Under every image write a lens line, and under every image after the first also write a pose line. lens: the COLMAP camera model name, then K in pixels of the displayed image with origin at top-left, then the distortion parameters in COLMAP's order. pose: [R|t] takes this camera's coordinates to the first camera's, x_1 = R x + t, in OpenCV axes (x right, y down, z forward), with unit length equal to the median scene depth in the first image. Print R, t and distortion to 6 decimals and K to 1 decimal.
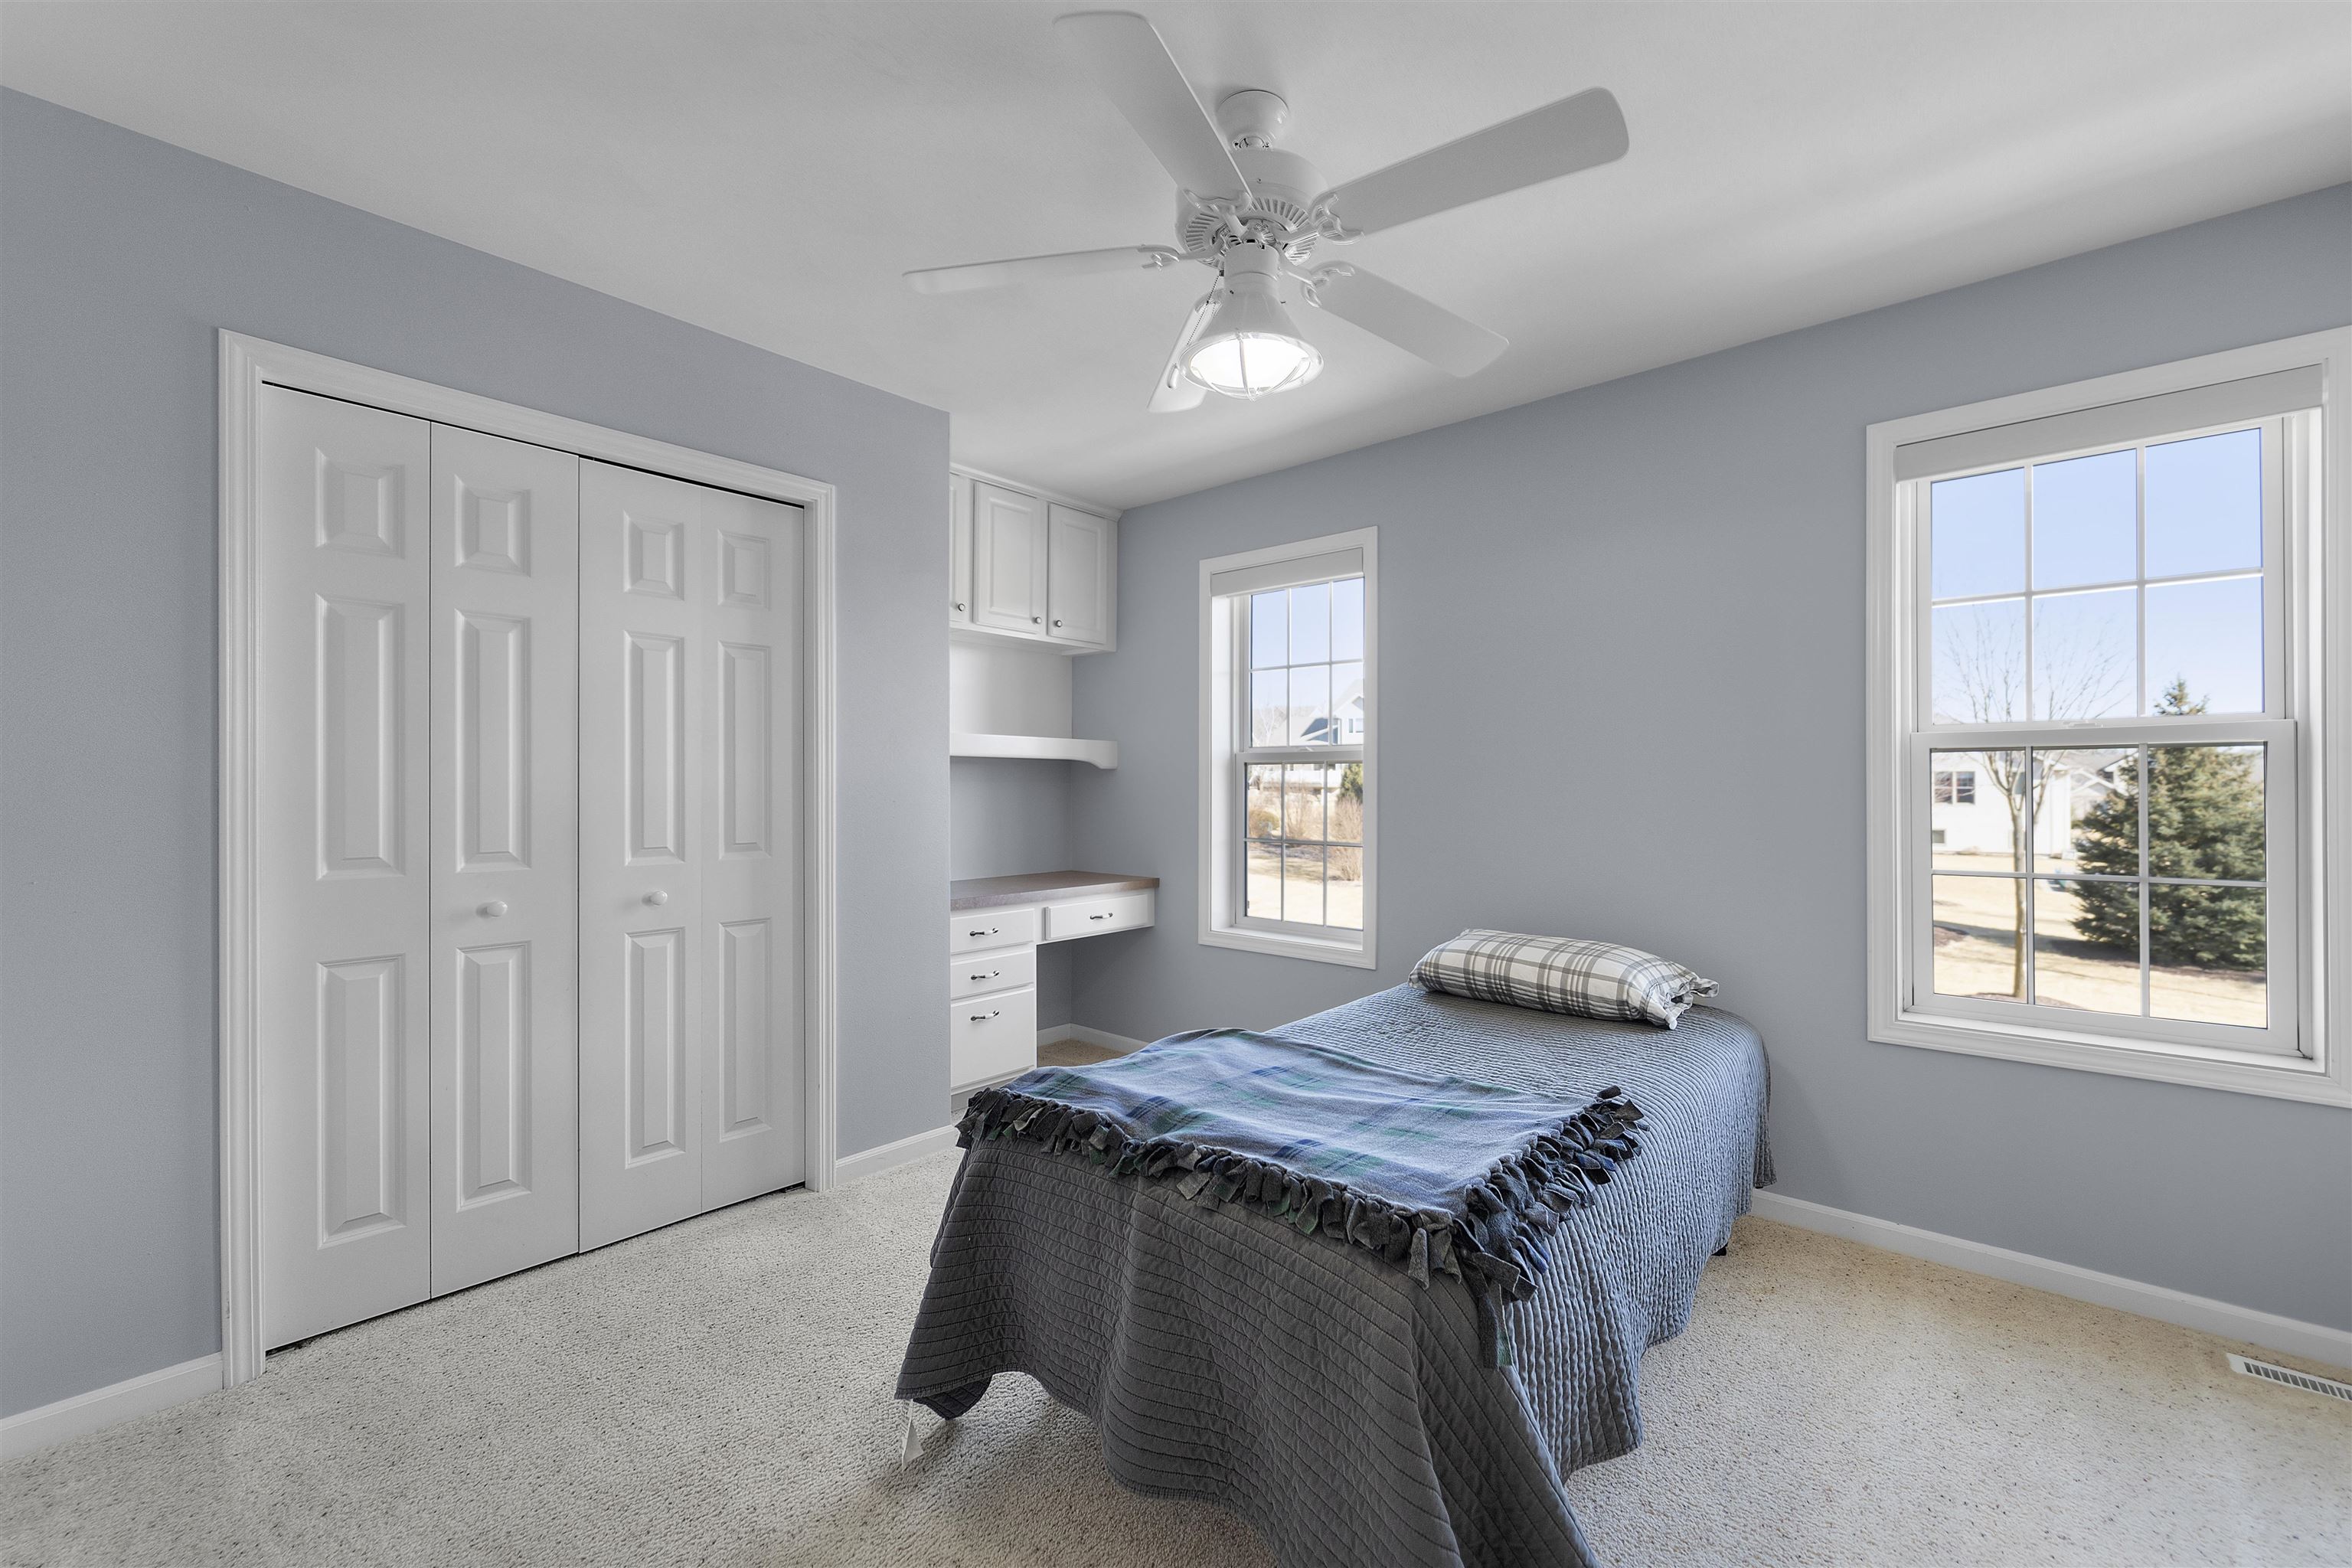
lens RADIAL K [[949.5, 0, 1168.9], [0, 949.5, 786.8], [0, 0, 1]] dist [0.001578, -0.002156]
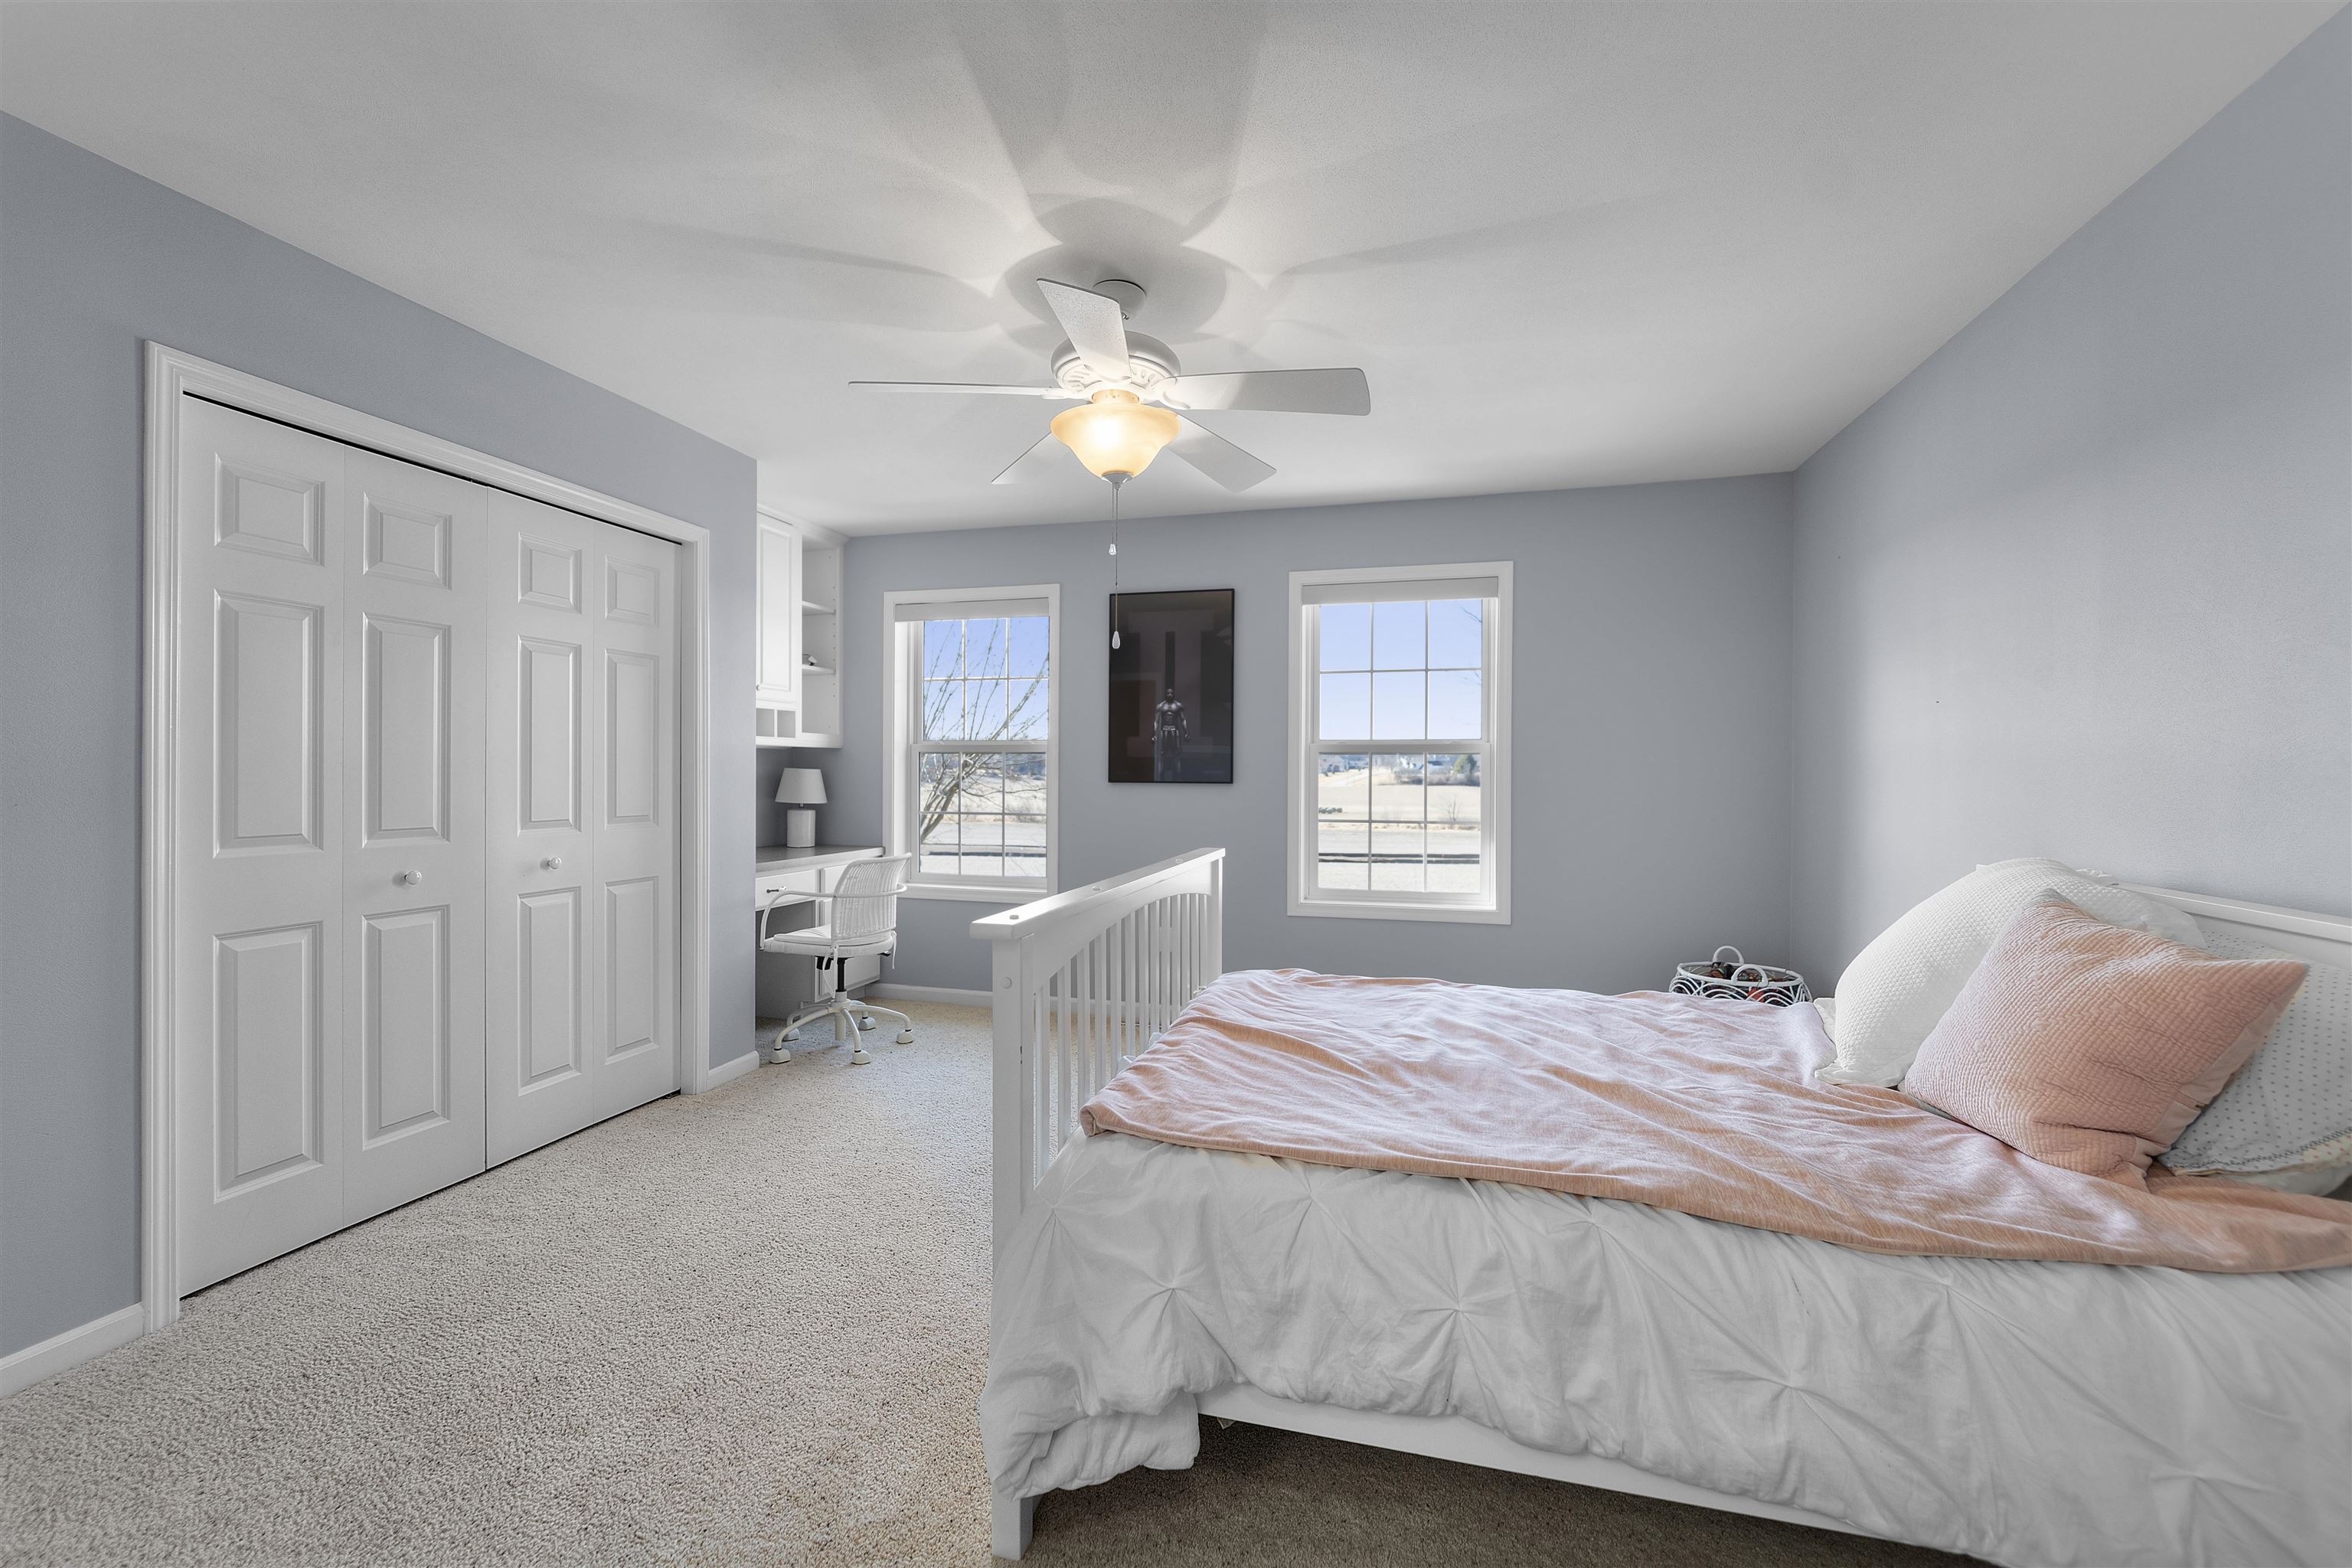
lens RADIAL K [[949.5, 0, 1174.2], [0, 949.5, 776.6], [0, 0, 1]] dist [0.001578, -0.002156]
pose [[0.887026, -0.002045, 0.461715, -0.410850], [-0.001077, 0.999978, 0.006498, -0.000021], [-0.461718, -0.006261, 0.887005, -0.420557]]
